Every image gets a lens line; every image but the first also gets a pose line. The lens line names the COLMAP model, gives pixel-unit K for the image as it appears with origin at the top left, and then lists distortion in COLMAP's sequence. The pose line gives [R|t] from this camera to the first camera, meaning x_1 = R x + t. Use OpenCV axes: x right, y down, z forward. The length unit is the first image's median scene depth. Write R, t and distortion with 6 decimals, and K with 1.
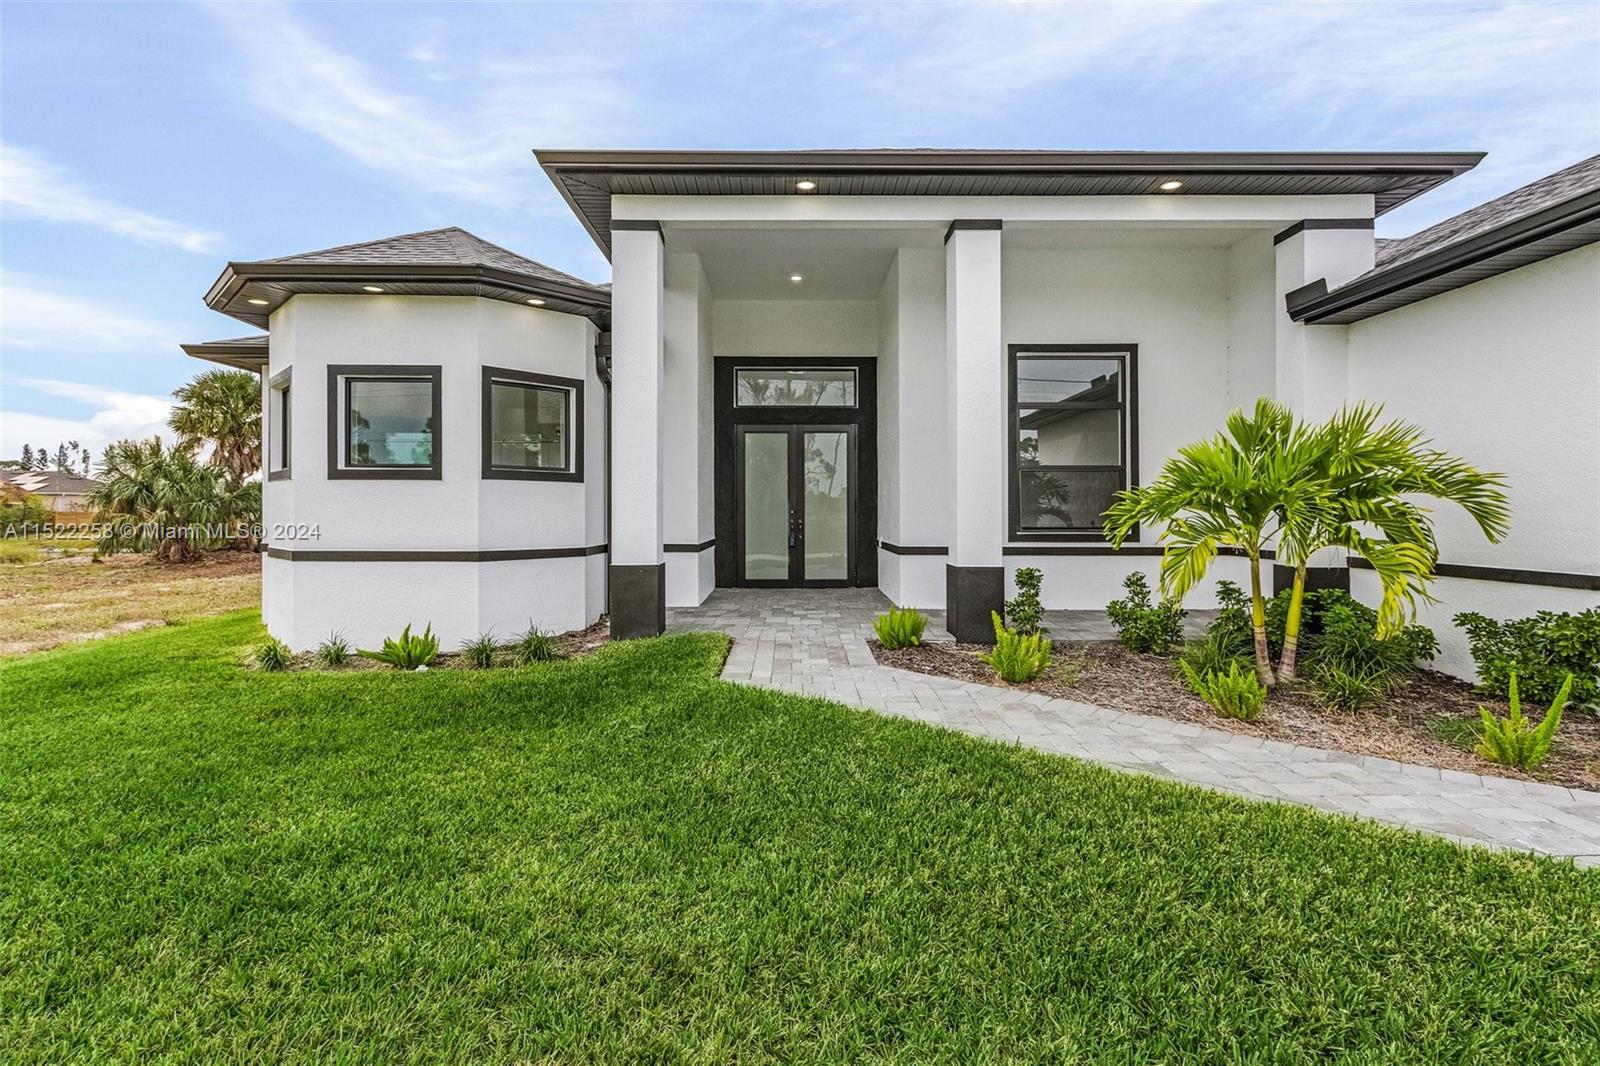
lens RADIAL K [[738.2, 0, 806.5], [0, 738.2, 509.2], [0, 0, 1]] dist [0.000582, 0.000740]
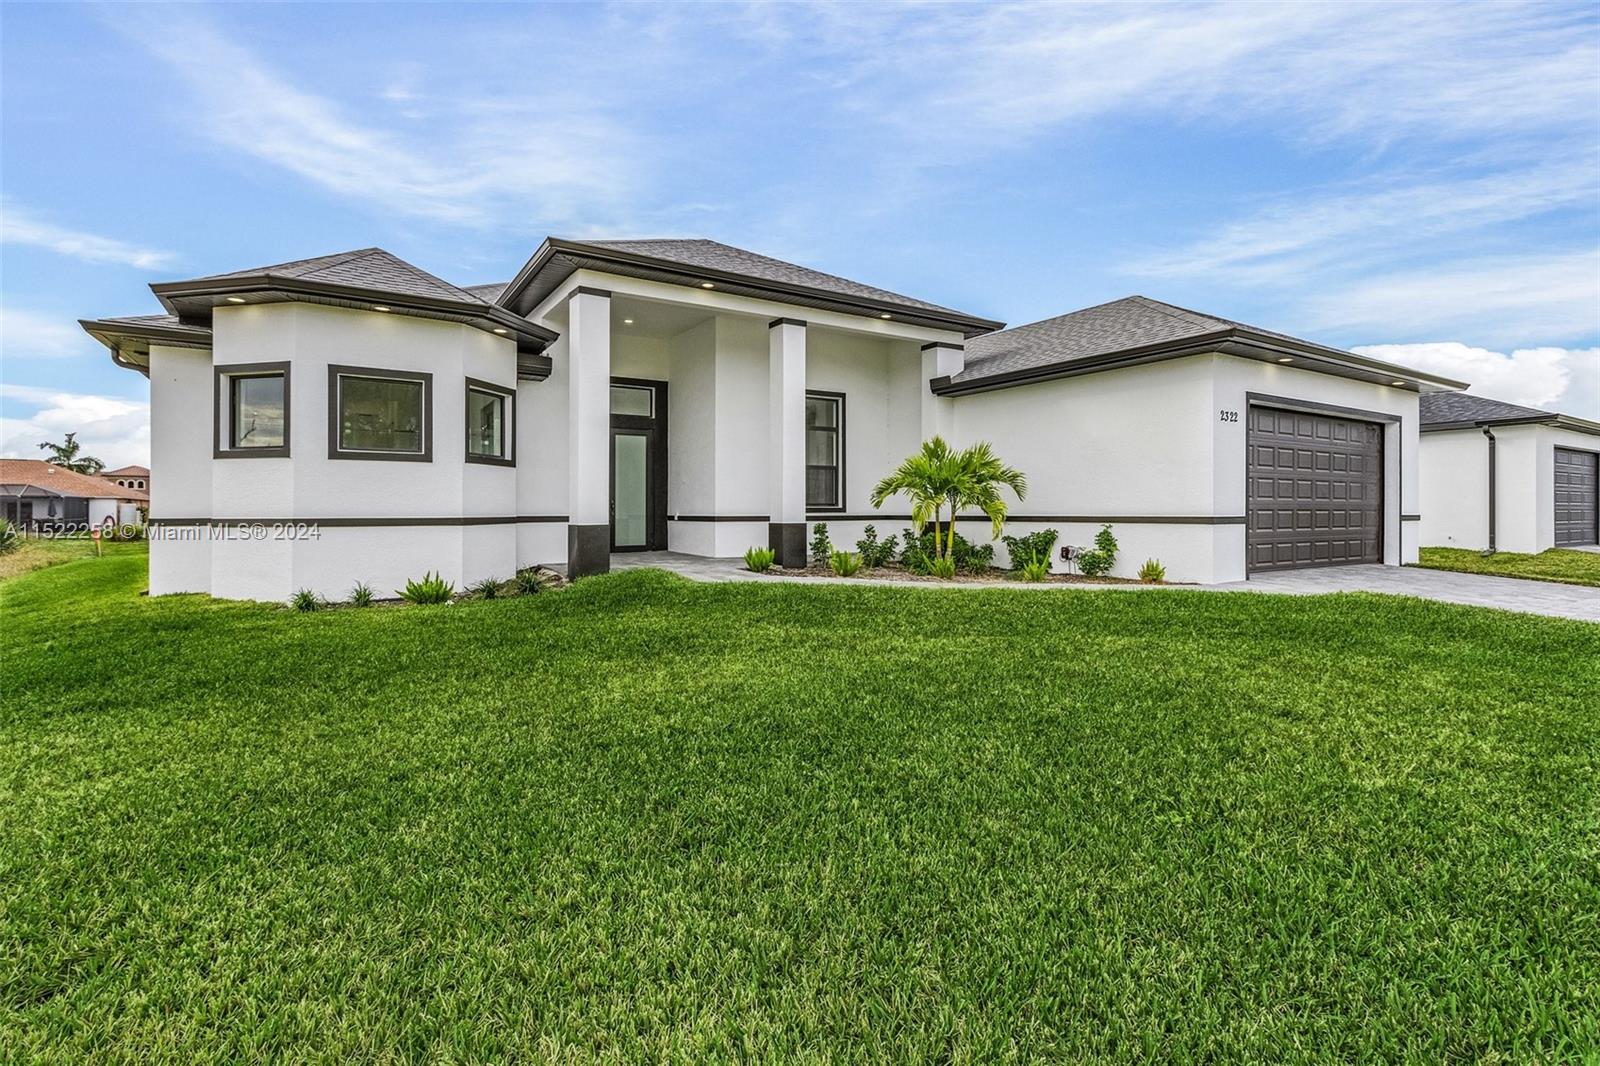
lens RADIAL K [[738.2, 0, 809.2], [0, 738.2, 523.8], [0, 0, 1]] dist [0.000582, 0.000740]
pose [[0.843325, -0.013203, 0.537242, -0.612216], [0.003116, 0.999801, 0.019681, 0.042837], [-0.537395, -0.014923, 0.843199, -0.428634]]
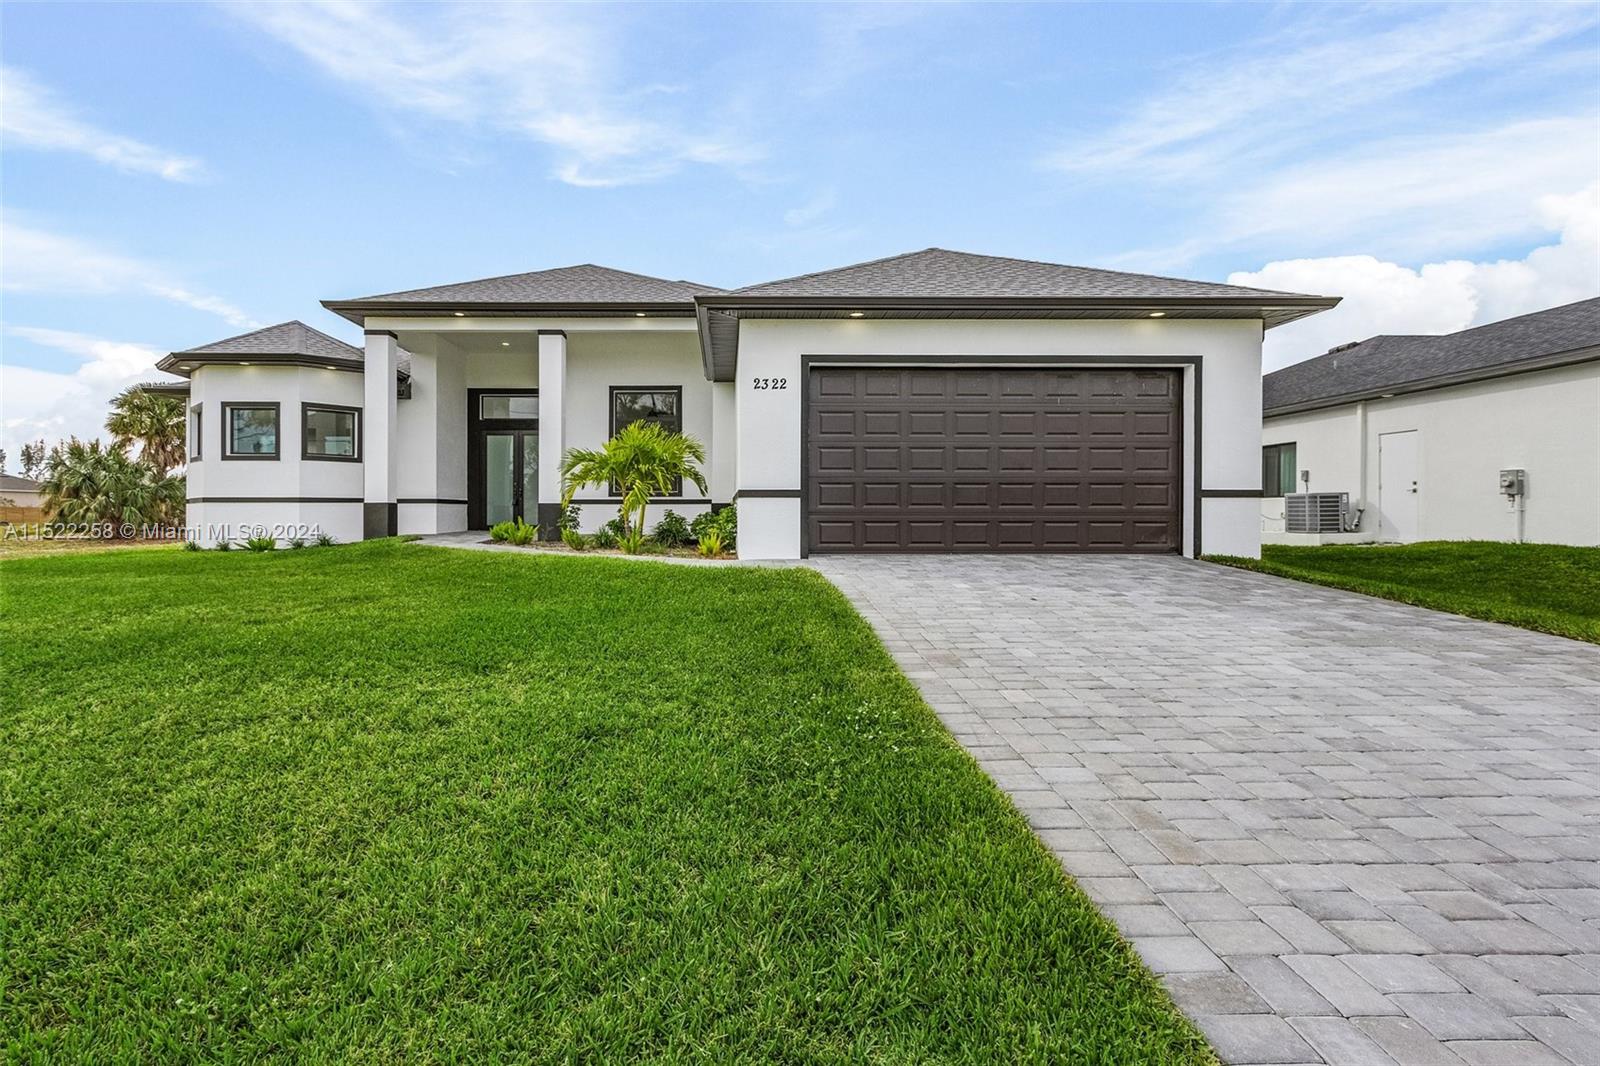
lens RADIAL K [[763.2, 0, 782.0], [0, 763.2, 503.0], [0, 0, 1]] dist [-0.014551, 0.000248]
pose [[0.999267, -0.005092, 0.037945, 0.726753], [0.005388, 0.999956, -0.007691, 0.091663], [-0.037904, 0.007890, 0.999250, -1.012841]]
